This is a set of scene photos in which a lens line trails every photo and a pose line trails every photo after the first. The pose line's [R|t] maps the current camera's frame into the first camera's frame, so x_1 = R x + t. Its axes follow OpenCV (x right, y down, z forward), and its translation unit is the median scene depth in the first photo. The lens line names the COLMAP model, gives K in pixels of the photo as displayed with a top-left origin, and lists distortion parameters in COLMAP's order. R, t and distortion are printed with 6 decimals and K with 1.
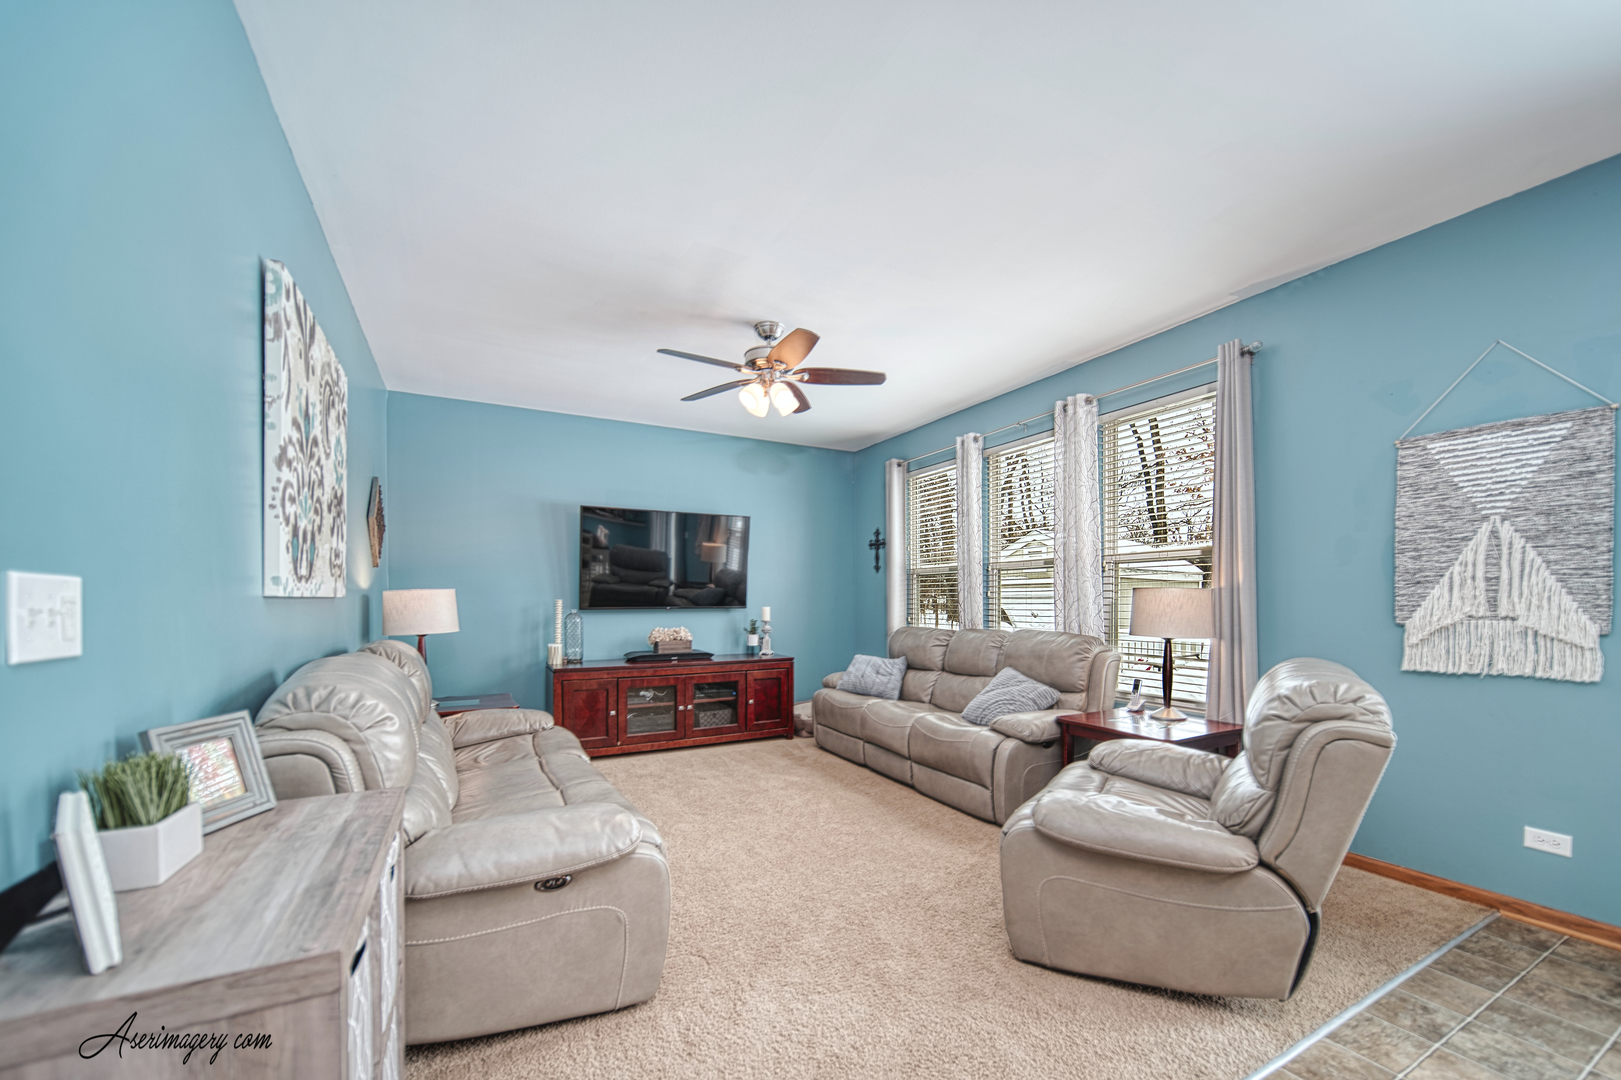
lens RADIAL K [[646.1, 0, 838.8], [0, 646.1, 602.7], [0, 0, 1]] dist [-0.000295, 0.000025]
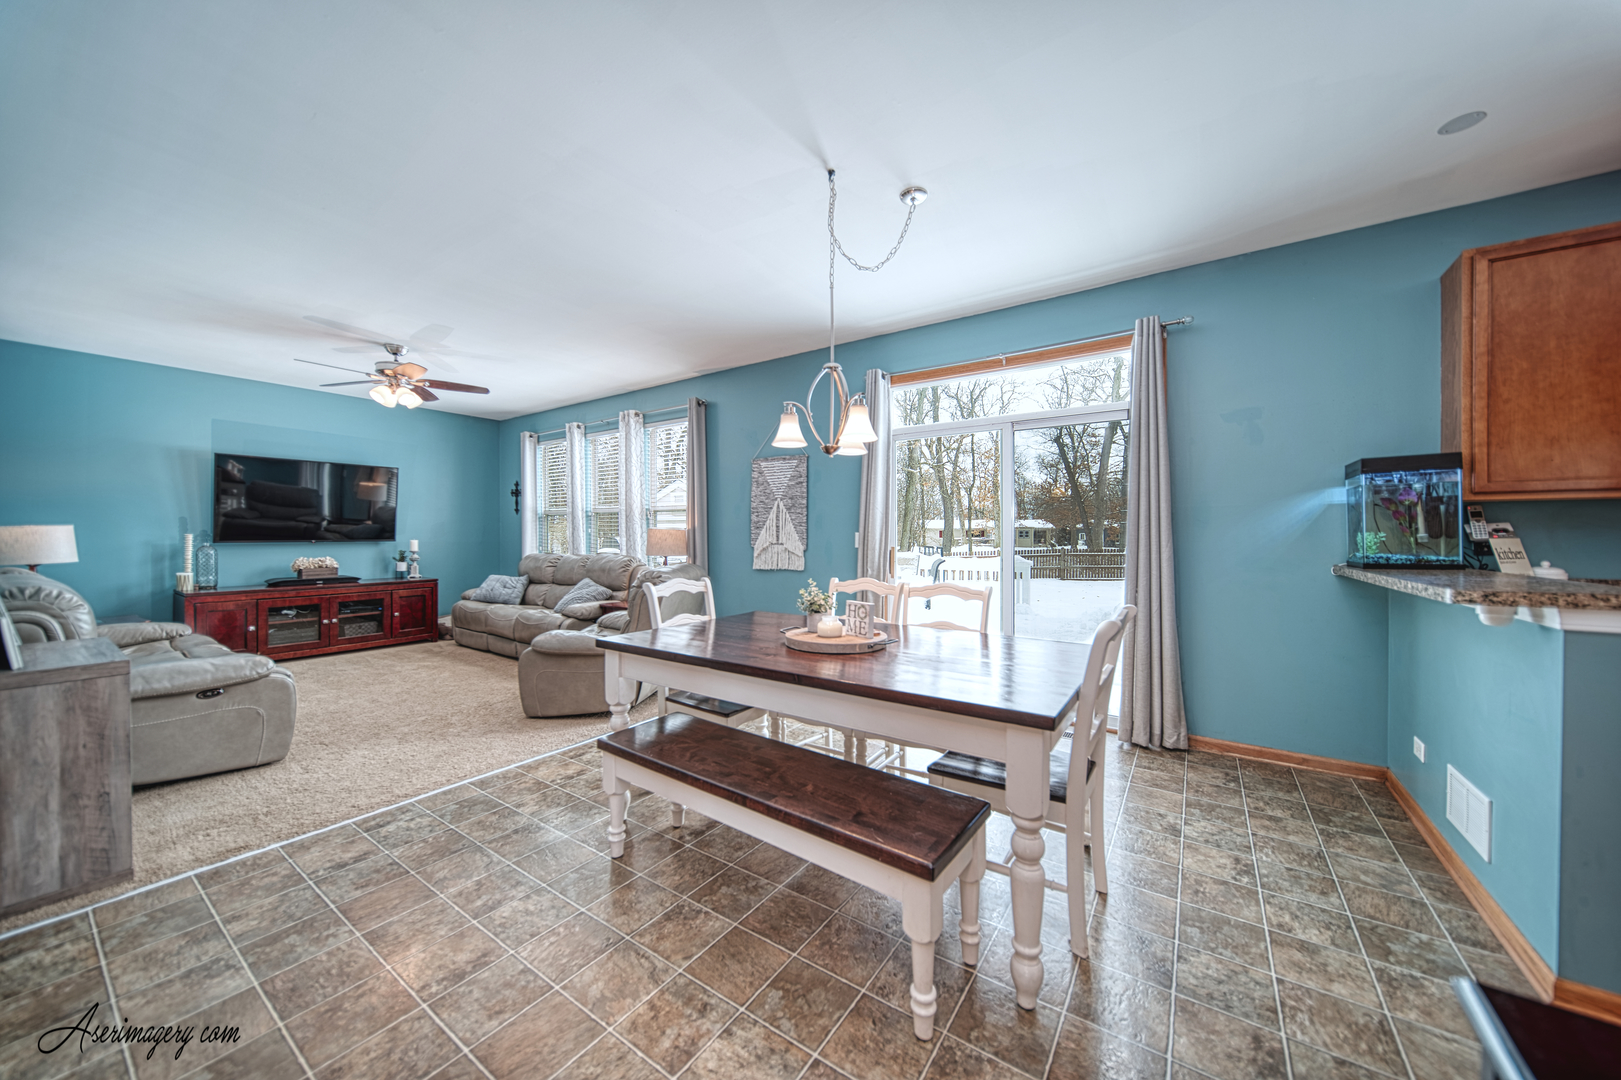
lens RADIAL K [[563.4, 0, 814.6], [0, 563.4, 536.5], [0, 0, 1]] dist [0.000933, -0.000213]
pose [[0.900280, -0.000905, 0.435311, 0.135882], [0.000361, 0.999999, 0.001333, -0.002085], [-0.435312, -0.001043, 0.900279, -0.398877]]
